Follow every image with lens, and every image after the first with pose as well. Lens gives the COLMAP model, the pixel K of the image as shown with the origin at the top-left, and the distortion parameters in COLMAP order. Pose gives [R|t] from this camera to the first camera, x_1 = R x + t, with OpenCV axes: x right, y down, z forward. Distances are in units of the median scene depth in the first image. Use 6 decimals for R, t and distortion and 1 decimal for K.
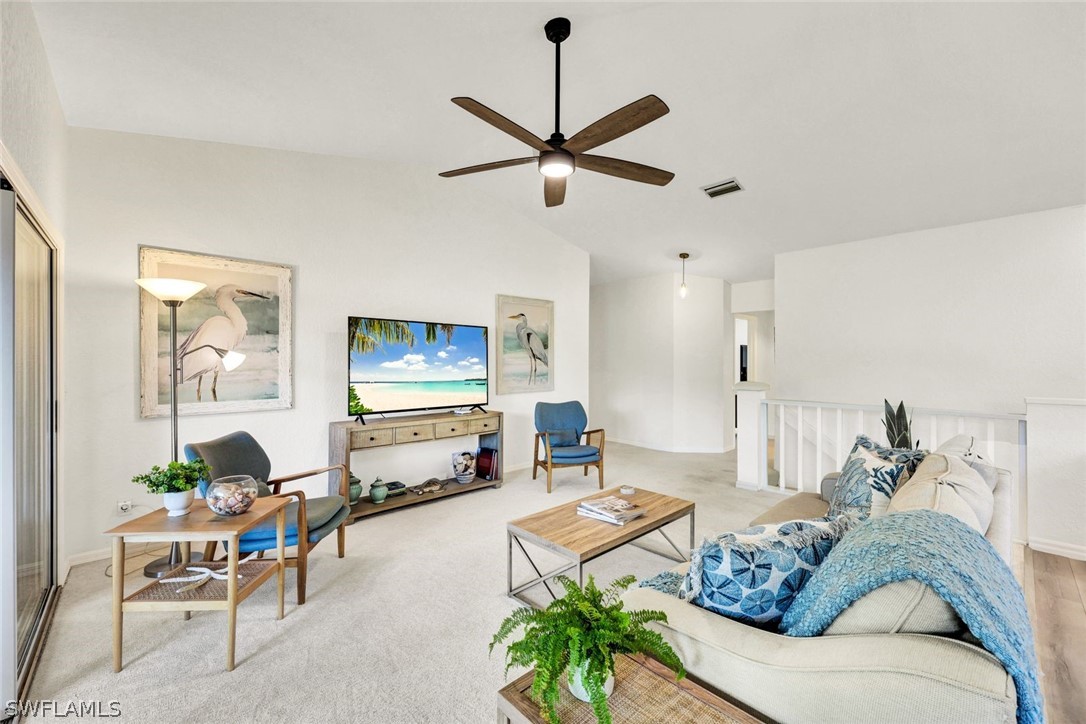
lens RADIAL K [[434.7, 0, 538.9], [0, 434.7, 358.8], [0, 0, 1]] dist [0.000861, 0.000010]
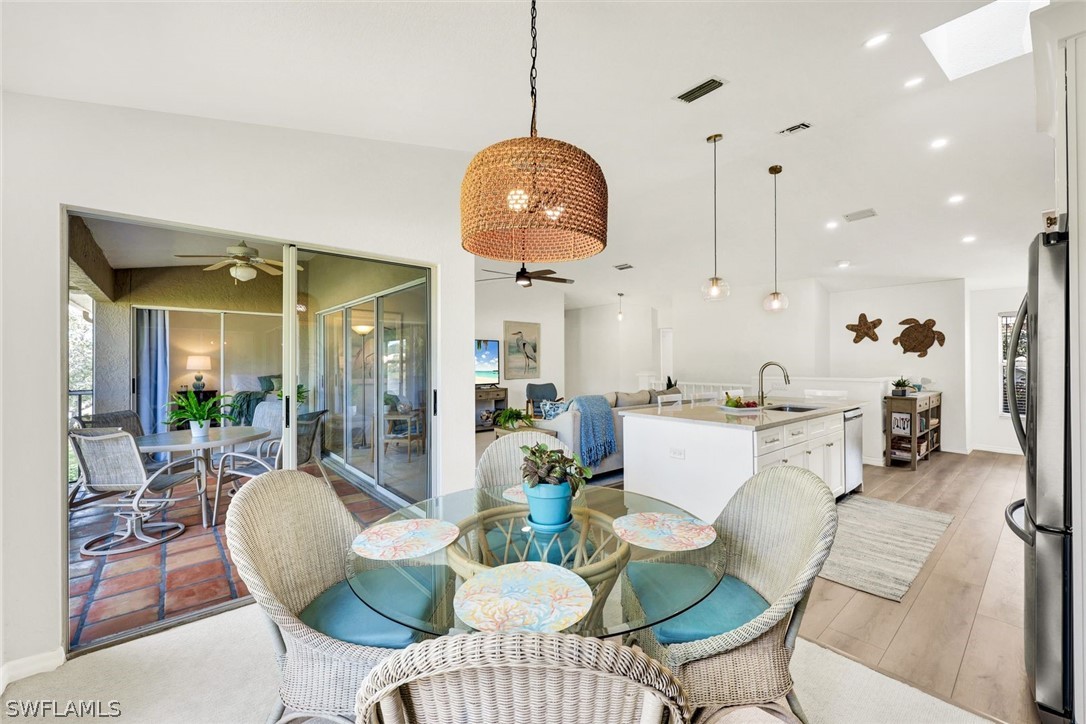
lens RADIAL K [[434.7, 0, 546.5], [0, 434.7, 363.6], [0, 0, 1]] dist [0.000861, 0.000010]
pose [[0.999604, -0.003031, -0.027993, 0.119882], [0.003257, 0.999962, 0.008034, 0.006555], [0.027968, -0.008122, 0.999576, -0.738043]]
